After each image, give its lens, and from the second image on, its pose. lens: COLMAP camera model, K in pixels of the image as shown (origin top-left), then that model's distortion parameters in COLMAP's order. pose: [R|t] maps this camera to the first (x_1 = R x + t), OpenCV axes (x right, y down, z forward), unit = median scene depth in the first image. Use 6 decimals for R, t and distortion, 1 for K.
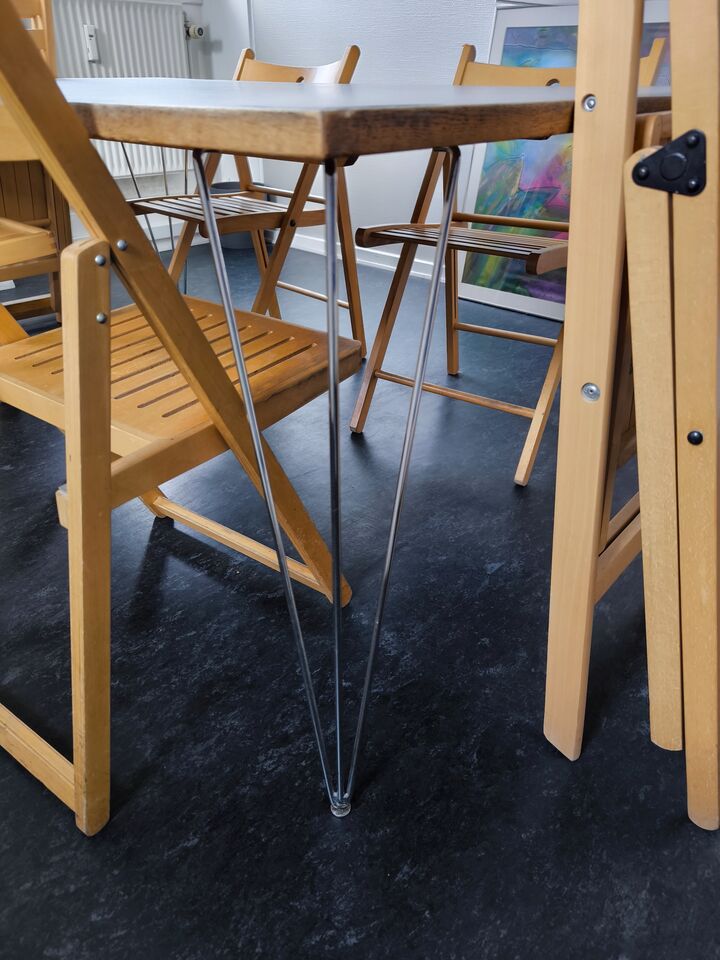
lens RADIAL K [[680.2, 0, 352.3], [0, 680.2, 482.6], [0, 0, 1]] dist [0.030989, -0.030118]
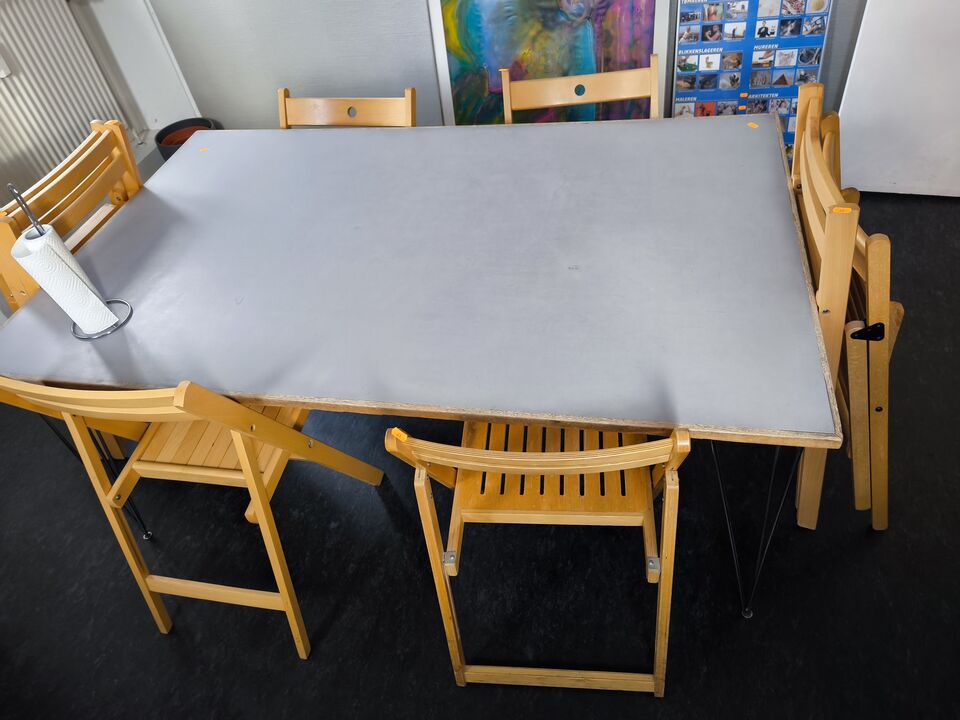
lens RADIAL K [[680.2, 0, 488.5], [0, 680.2, 359.6], [0, 0, 1]] dist [0.030989, -0.030118]
pose [[0.853124, -0.441130, 0.278539, -0.602208], [0.374280, 0.889451, 0.262282, -0.665441], [-0.363447, -0.119508, 0.923918, -0.318354]]
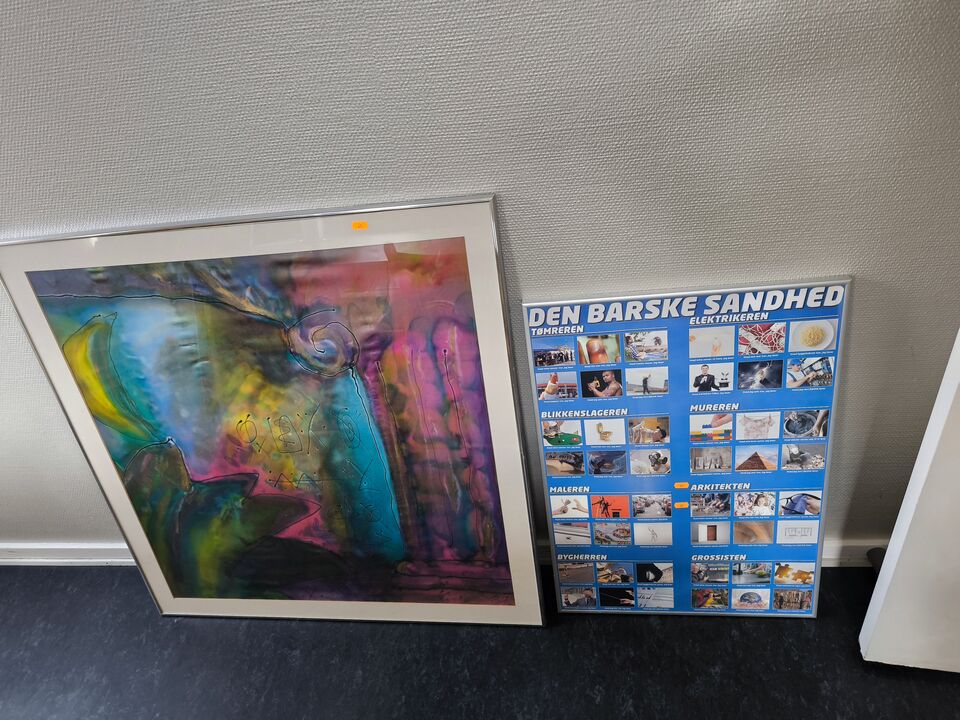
lens RADIAL K [[680.2, 0, 485.9], [0, 680.2, 360.2], [0, 0, 1]] dist [0.030989, -0.030118]
pose [[0.791958, -0.450493, 0.412140, 0.504827], [0.432733, 0.890325, 0.141648, -1.010628], [-0.430750, 0.066167, 0.900042, 0.682510]]
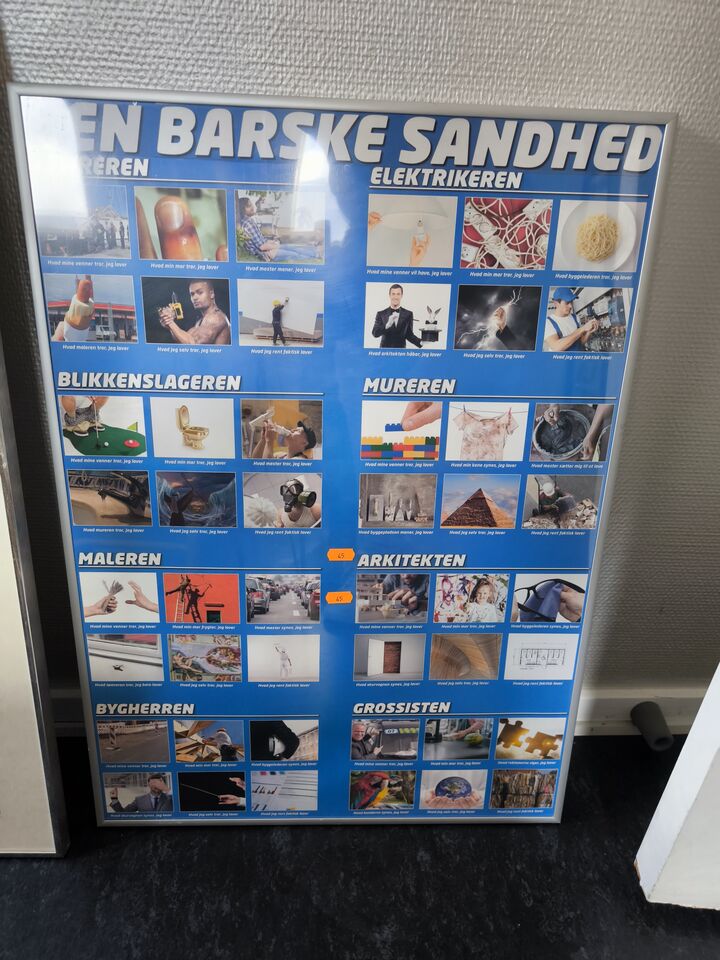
lens RADIAL K [[680.2, 0, 361.3], [0, 680.2, 484.4], [0, 0, 1]] dist [0.030989, -0.030118]
pose [[0.695914, -0.326310, 0.639707, 0.790136], [0.328016, 0.936883, 0.121061, -0.652945], [-0.638834, 0.125586, 0.759025, 1.108032]]
